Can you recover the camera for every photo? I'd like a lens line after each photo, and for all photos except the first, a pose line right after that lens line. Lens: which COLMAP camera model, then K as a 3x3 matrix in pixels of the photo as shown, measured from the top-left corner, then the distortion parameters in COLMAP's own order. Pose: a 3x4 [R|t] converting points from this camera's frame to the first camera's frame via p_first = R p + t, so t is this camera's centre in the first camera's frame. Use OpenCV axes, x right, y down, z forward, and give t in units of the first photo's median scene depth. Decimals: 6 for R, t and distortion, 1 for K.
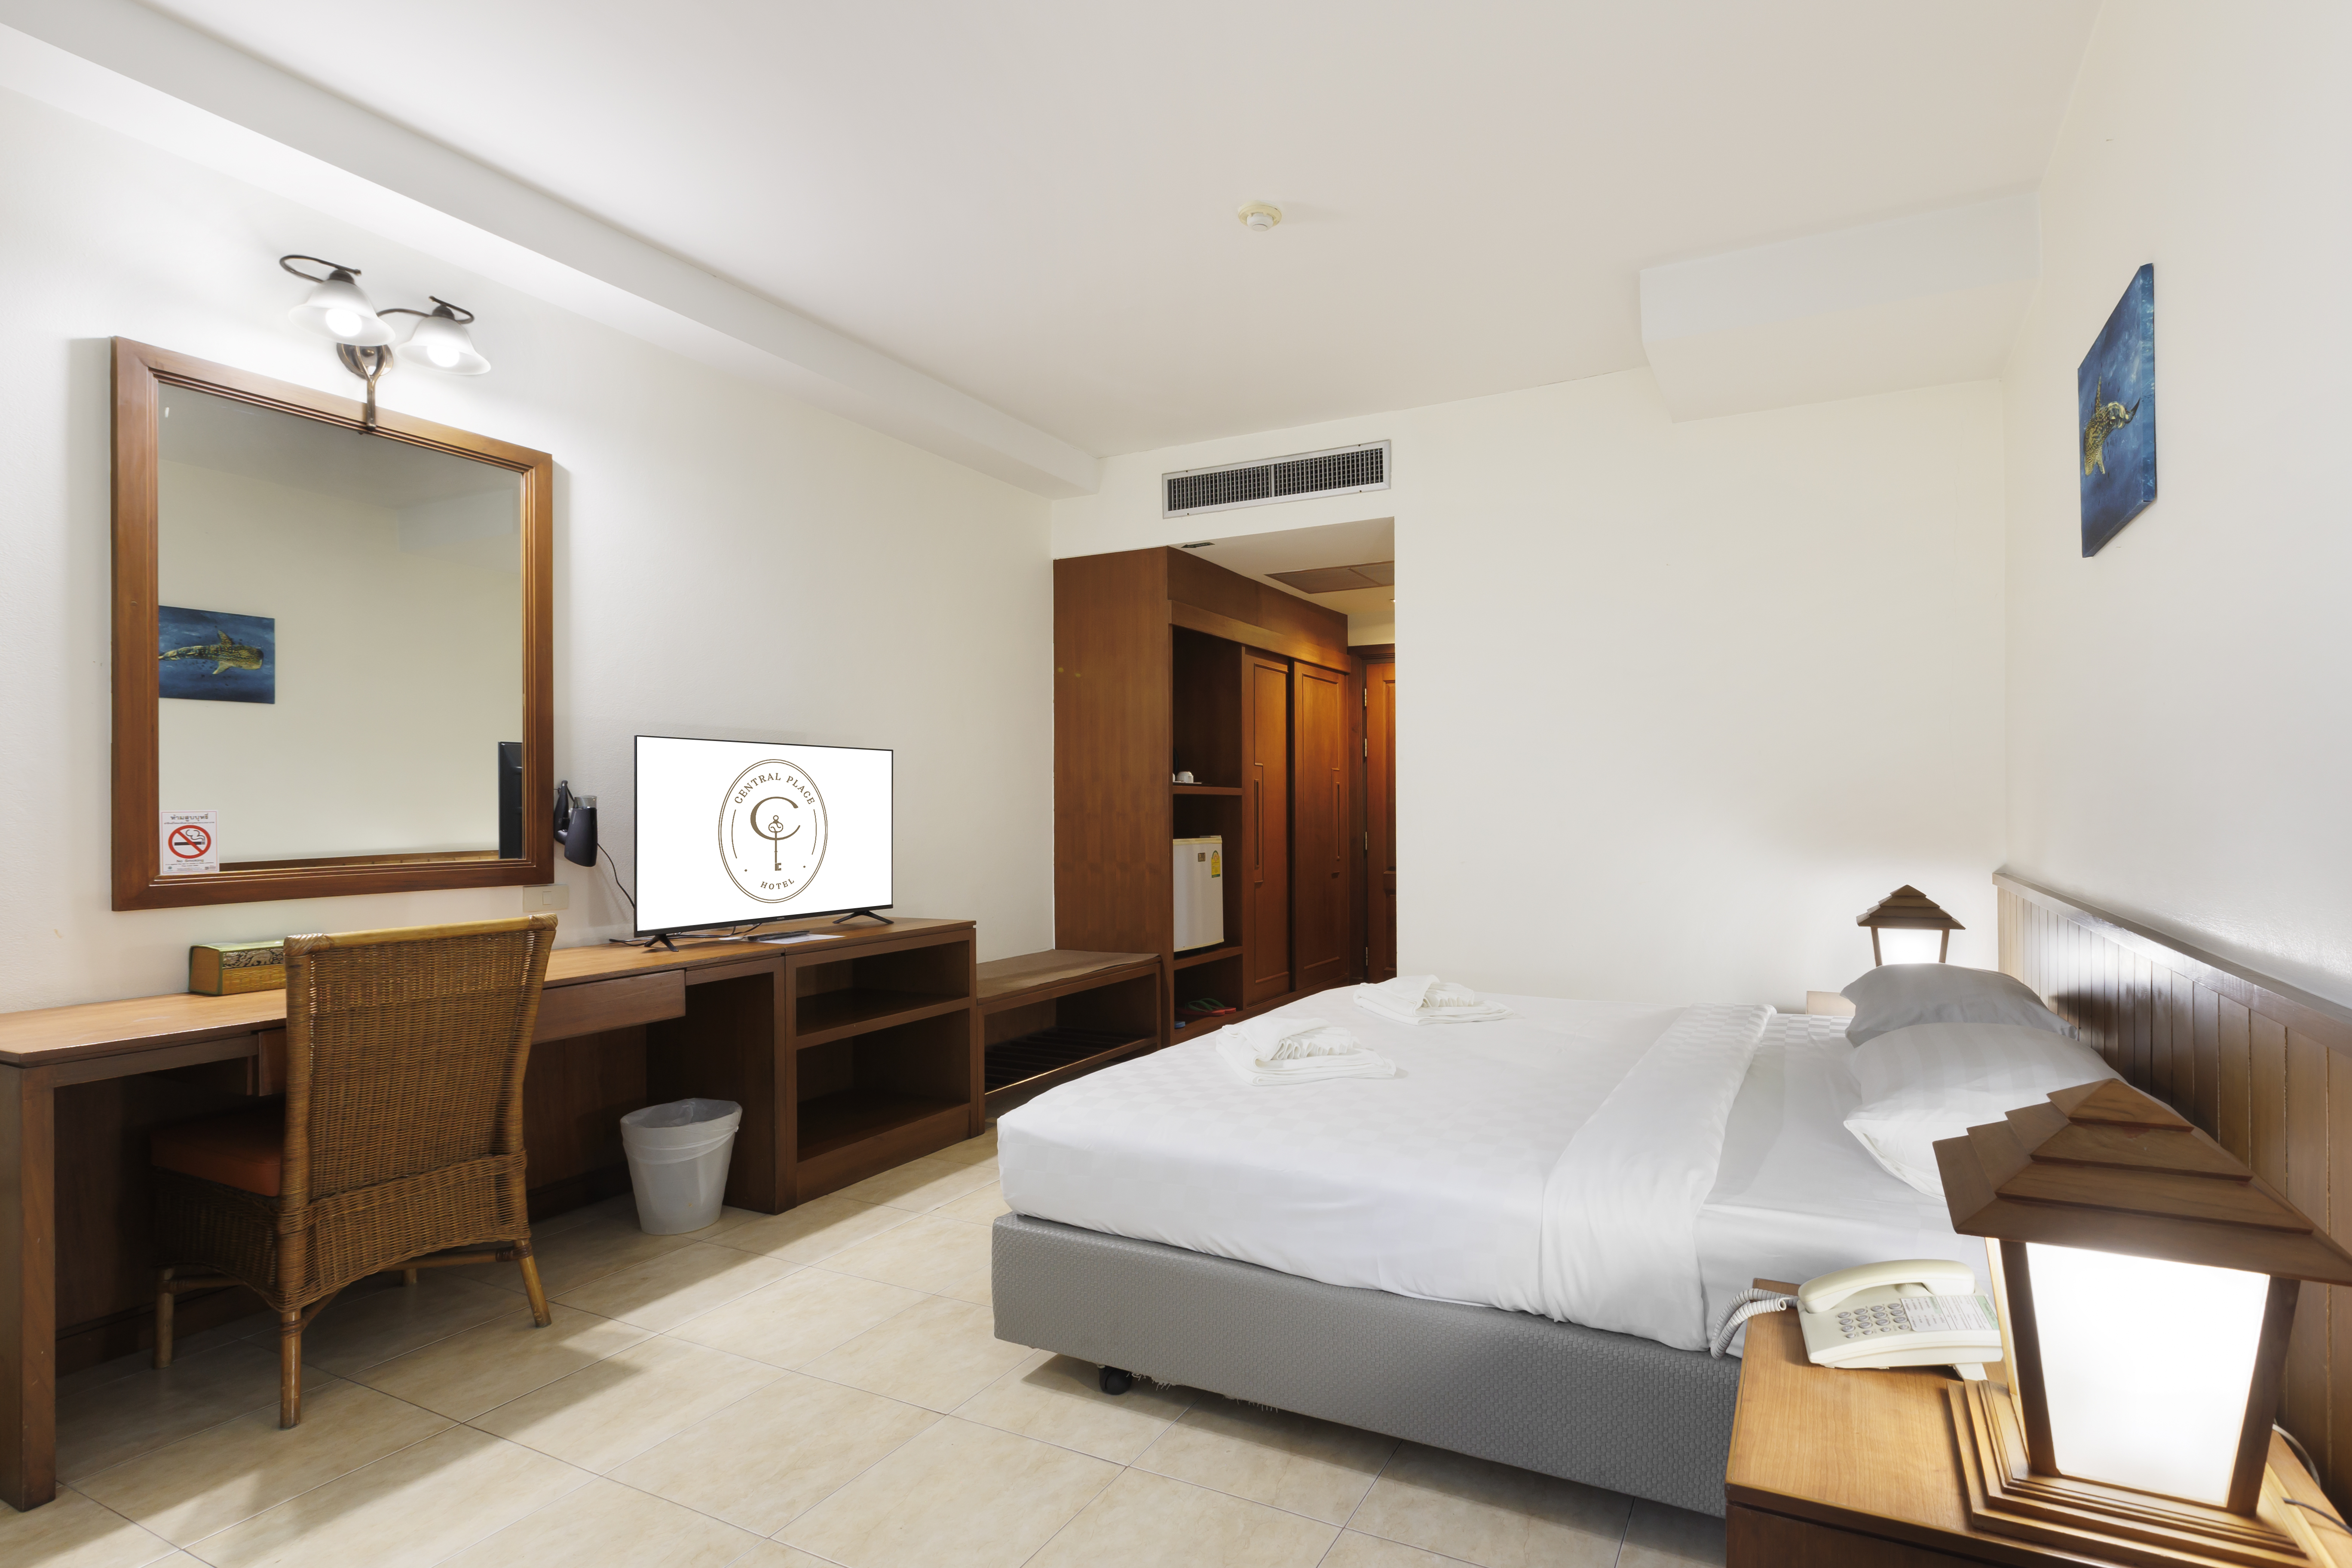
lens RADIAL K [[1220.4, 0, 1329.7], [0, 1220.4, 781.1], [0, 0, 1]] dist [0.000866, -0.000055]
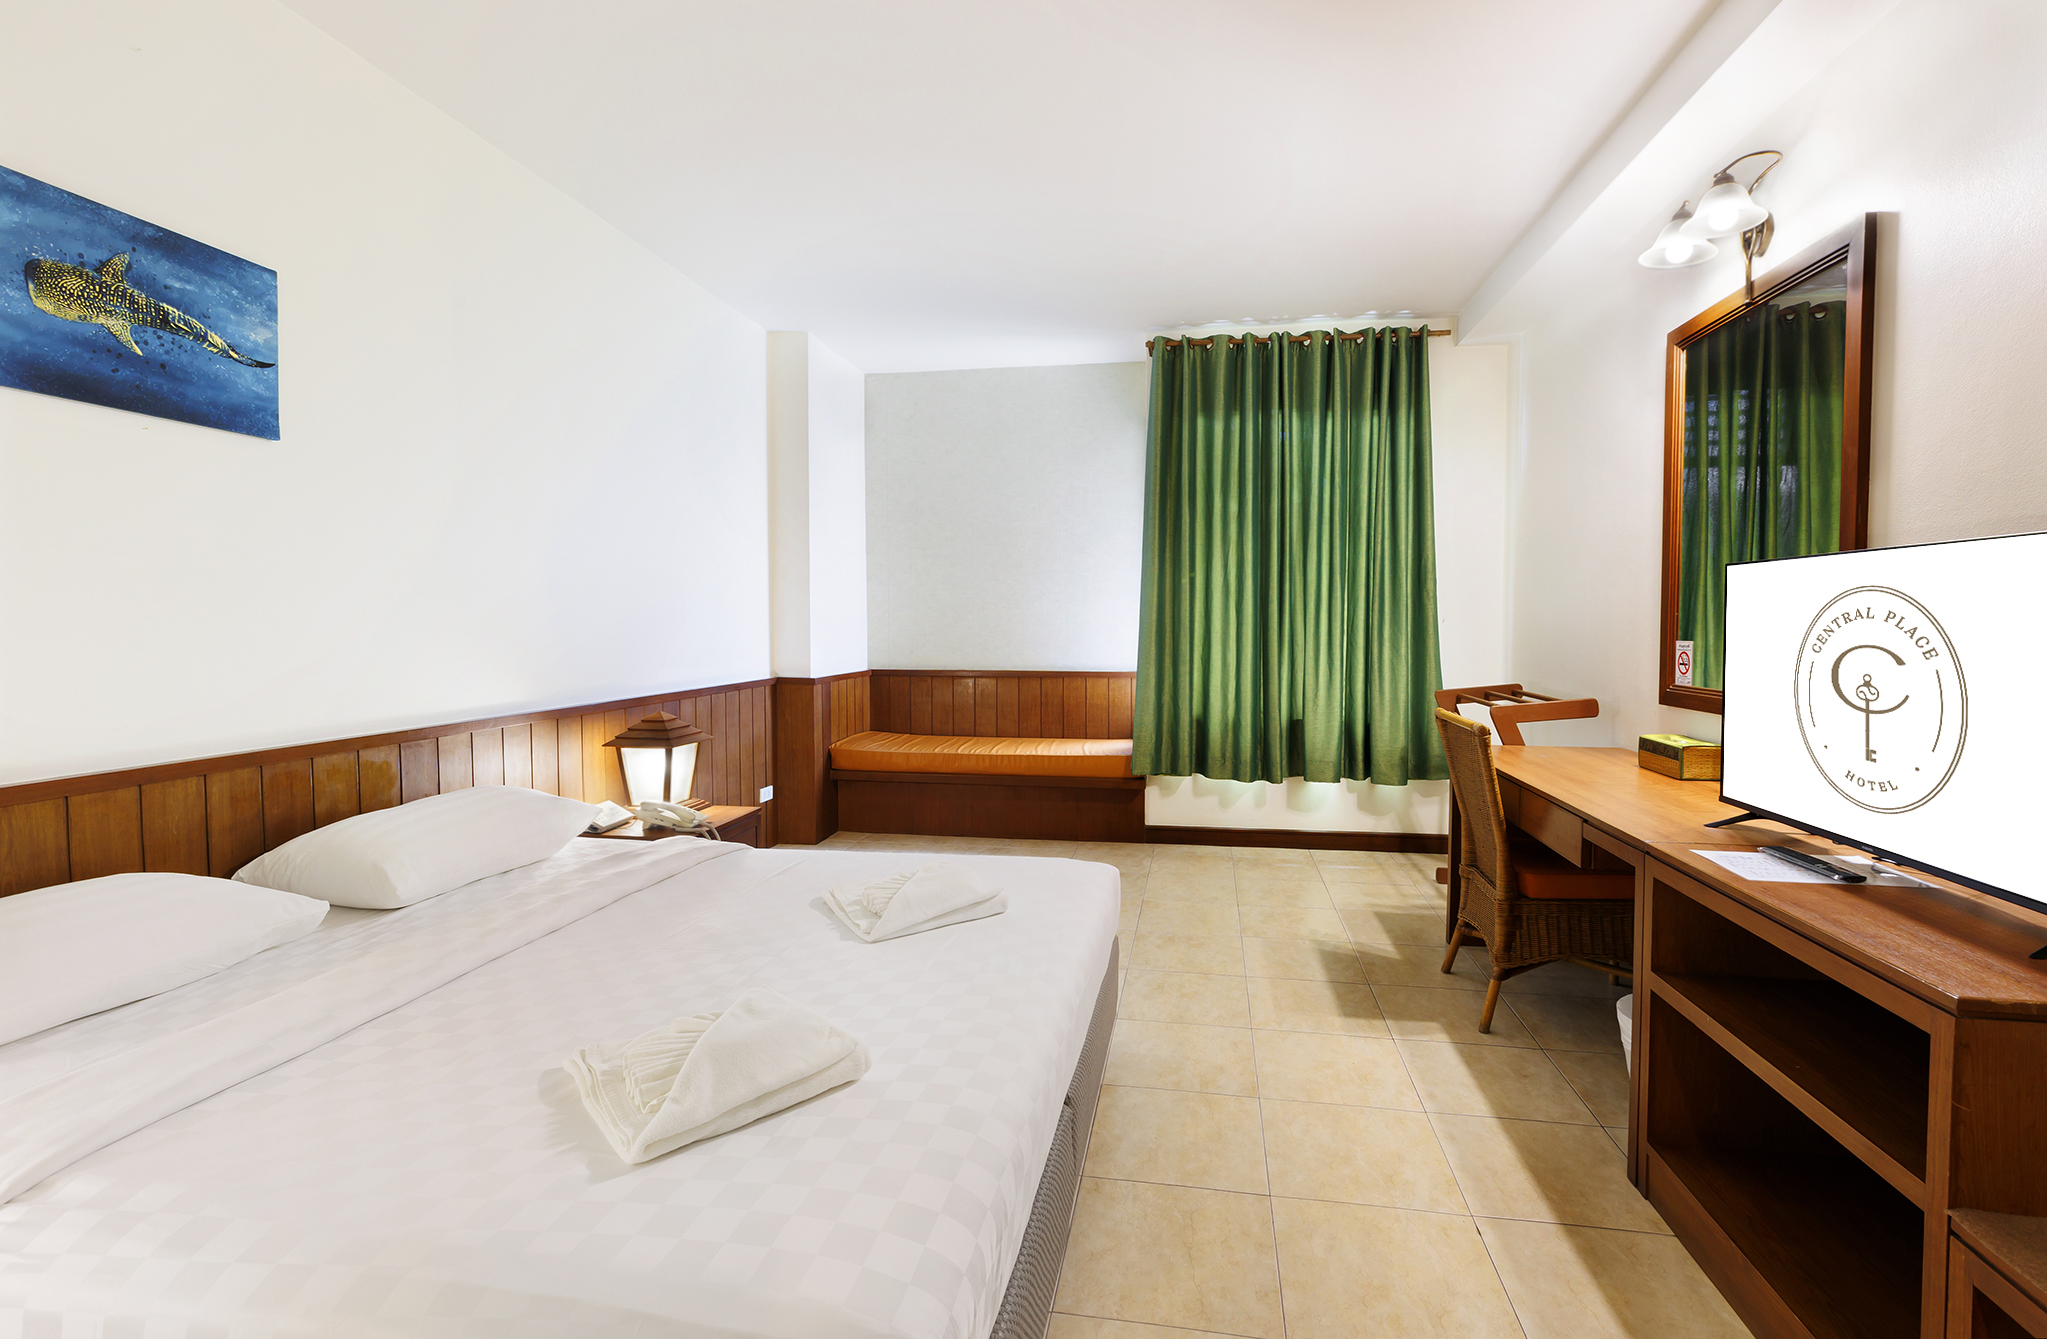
lens RADIAL K [[864.4, 0, 1001.2], [0, 864.4, 667.0], [0, 0, 1]] dist [-0.000472, 0.000273]
pose [[-0.980567, 0.022526, -0.194886, 0.035333], [0.015395, 0.999158, 0.038026, 0.004016], [0.195578, 0.034287, -0.980089, 1.436888]]
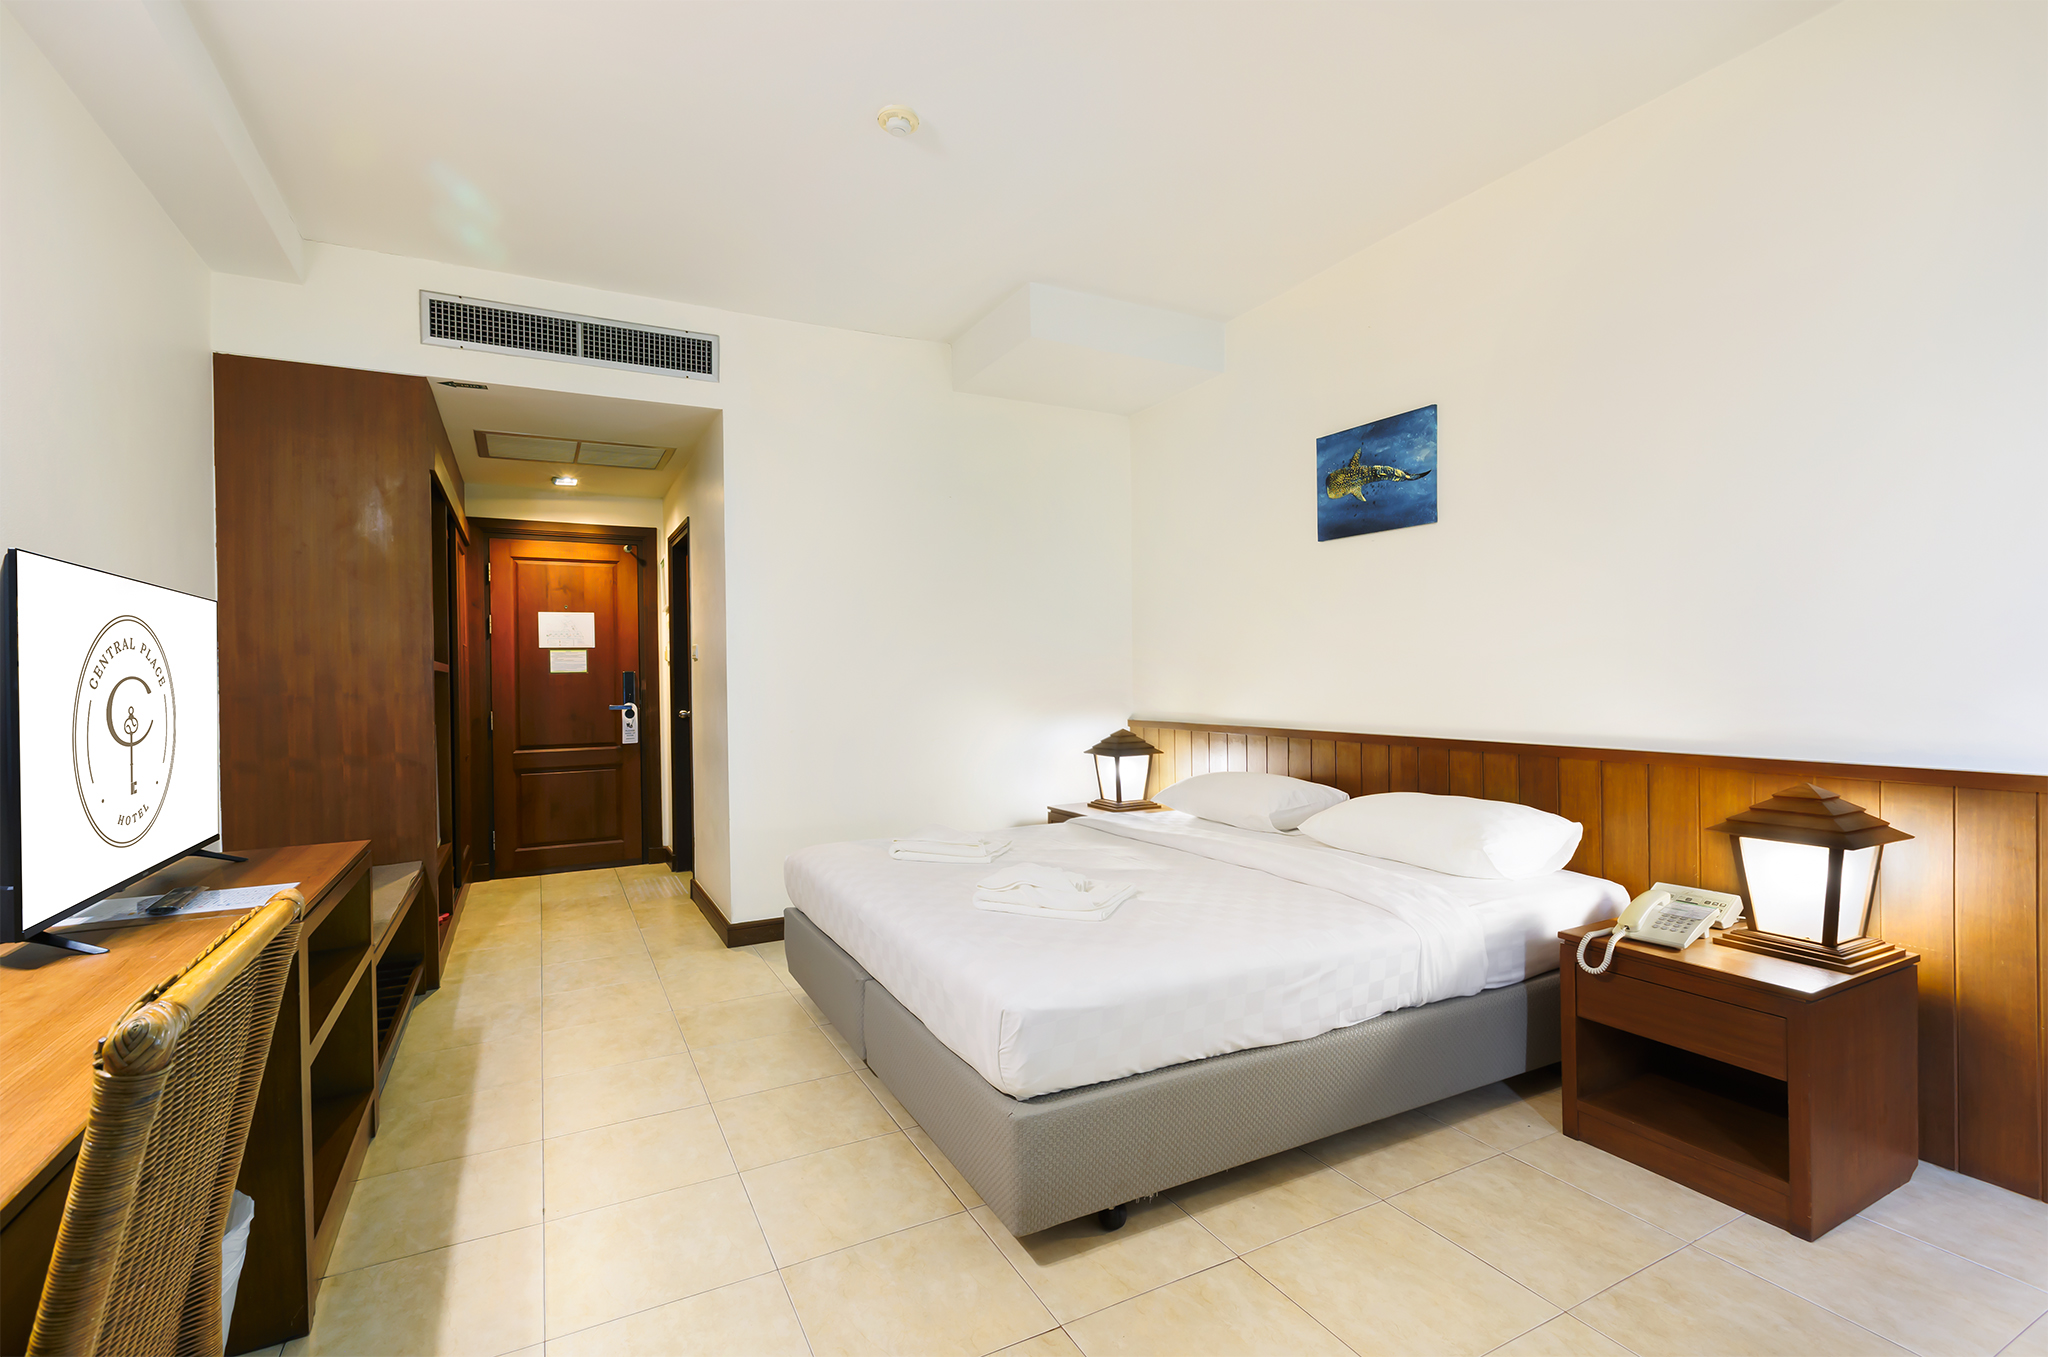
lens RADIAL K [[938.3, 0, 1068.9], [0, 938.3, 666.9], [0, 0, 1]] dist [0.000992, -0.000147]
pose [[0.578417, 0.005765, 0.815721, -0.621508], [-0.006709, 0.999975, -0.002310, 0.009847], [-0.815714, -0.004137, 0.578441, 0.399688]]
